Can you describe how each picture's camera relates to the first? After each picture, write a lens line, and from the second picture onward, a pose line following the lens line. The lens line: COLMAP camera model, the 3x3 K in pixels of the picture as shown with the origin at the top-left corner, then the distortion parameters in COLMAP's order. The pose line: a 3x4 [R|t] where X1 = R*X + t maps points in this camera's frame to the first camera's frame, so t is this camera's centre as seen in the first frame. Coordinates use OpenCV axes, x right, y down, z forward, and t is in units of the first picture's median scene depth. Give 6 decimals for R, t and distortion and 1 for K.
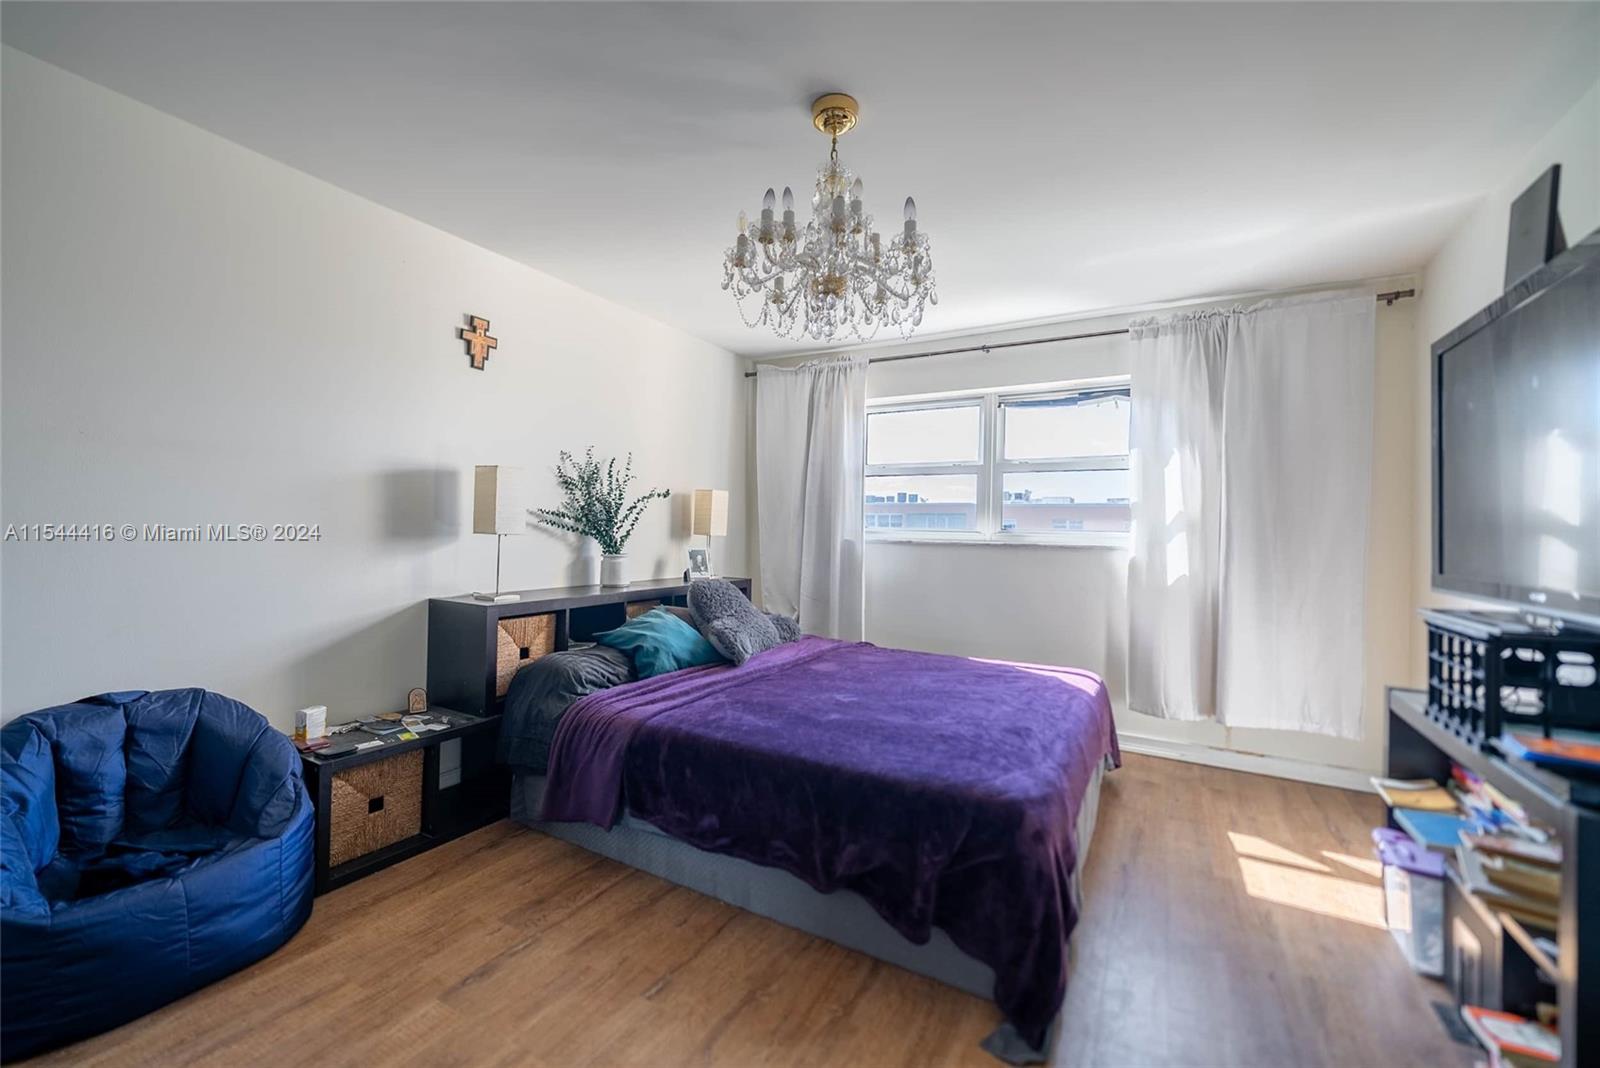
lens RADIAL K [[644.6, 0, 796.0], [0, 644.6, 526.4], [0, 0, 1]] dist [0.000153, 0.000027]
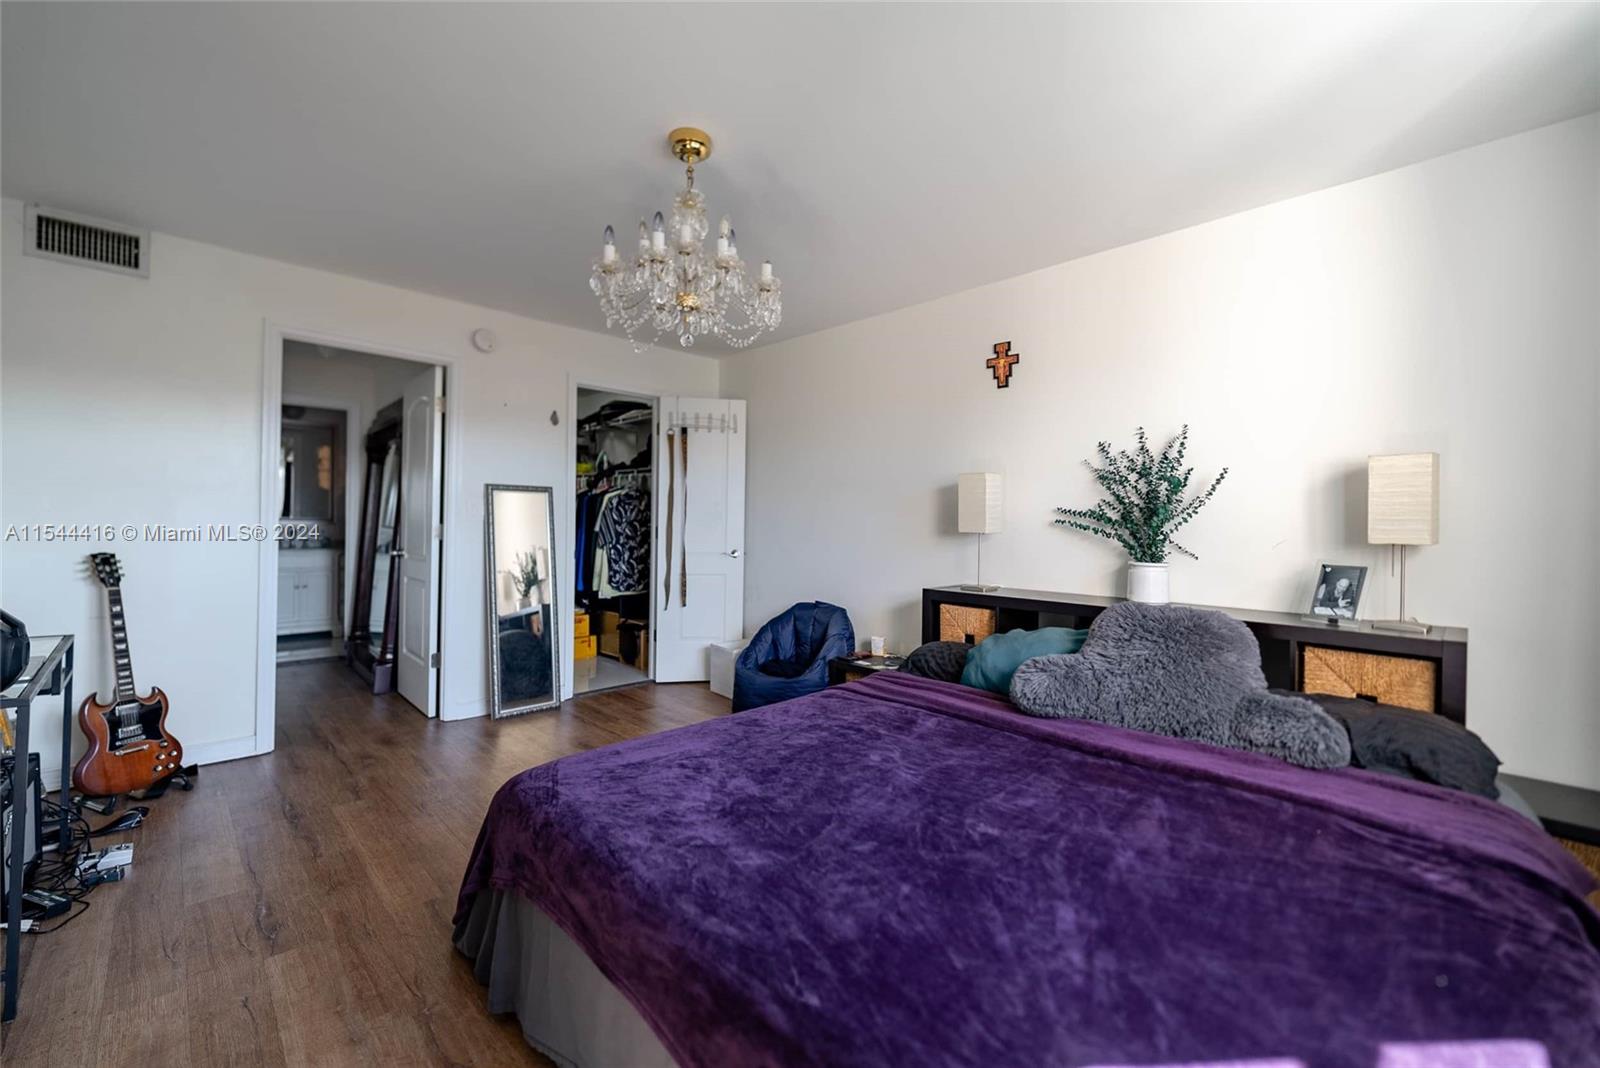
lens RADIAL K [[644.6, 0, 796.0], [0, 644.6, 526.4], [0, 0, 1]] dist [0.000153, 0.000027]
pose [[-0.289353, -0.015269, -0.957101, 0.695929], [-0.012499, 0.999848, -0.012172, 0.018704], [0.957141, 0.008441, -0.289500, 0.983045]]
